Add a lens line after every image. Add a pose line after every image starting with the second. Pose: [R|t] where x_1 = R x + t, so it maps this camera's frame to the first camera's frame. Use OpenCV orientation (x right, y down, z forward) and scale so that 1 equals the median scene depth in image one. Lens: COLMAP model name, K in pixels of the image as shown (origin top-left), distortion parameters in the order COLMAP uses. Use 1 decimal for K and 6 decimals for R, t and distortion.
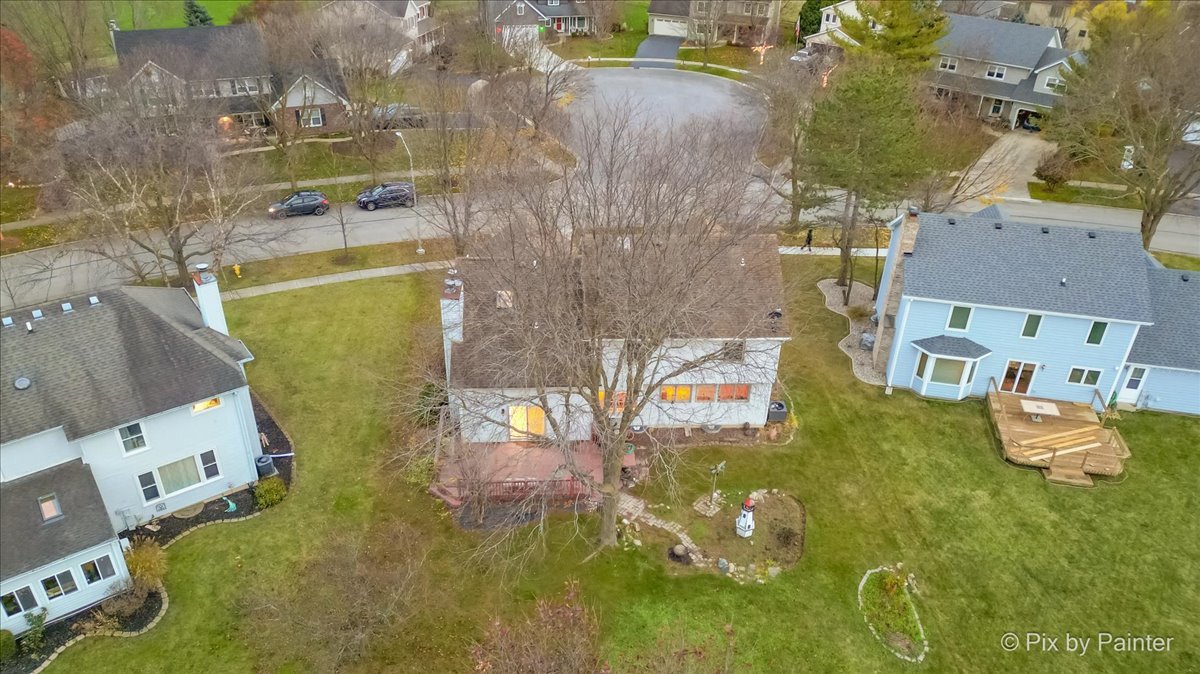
lens RADIAL K [[845.8, 0, 600.0], [0, 845.8, 337.0], [0, 0, 1]] dist [0.077596, -0.083838]
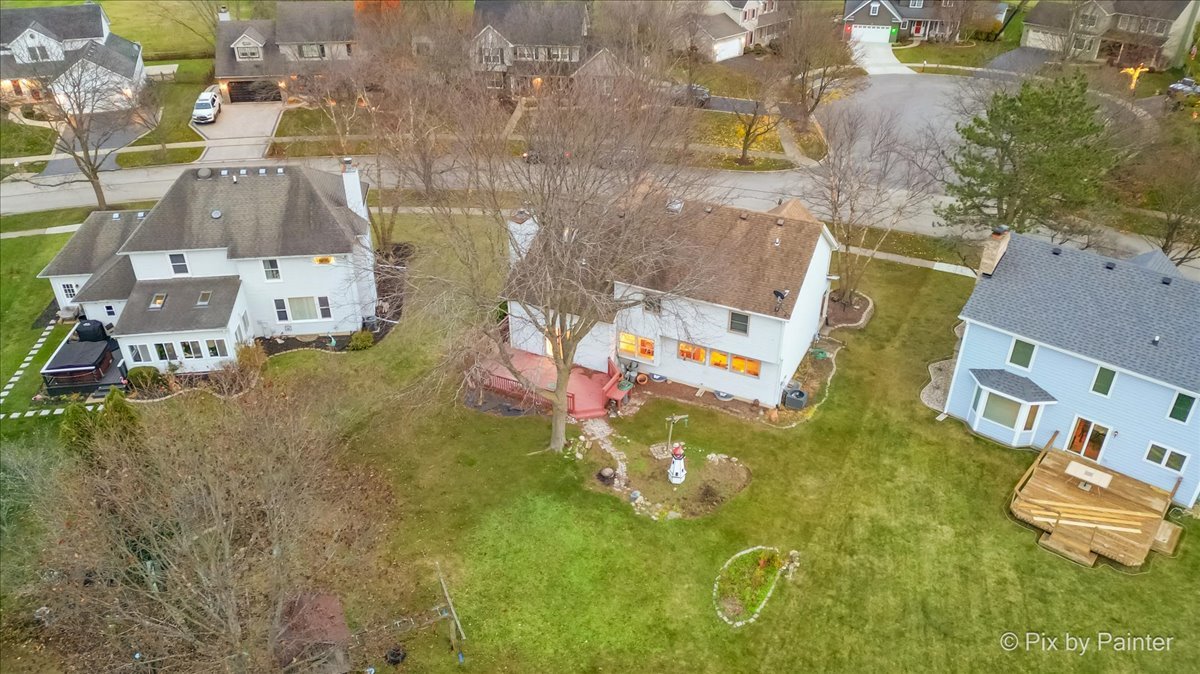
lens RADIAL K [[845.8, 0, 600.0], [0, 845.8, 337.0], [0, 0, 1]] dist [0.077596, -0.083838]
pose [[0.870993, 0.235736, -0.431044, 0.432222], [-0.237422, 0.970078, 0.050781, 0.020816], [0.430118, 0.058109, 0.900901, -0.008632]]
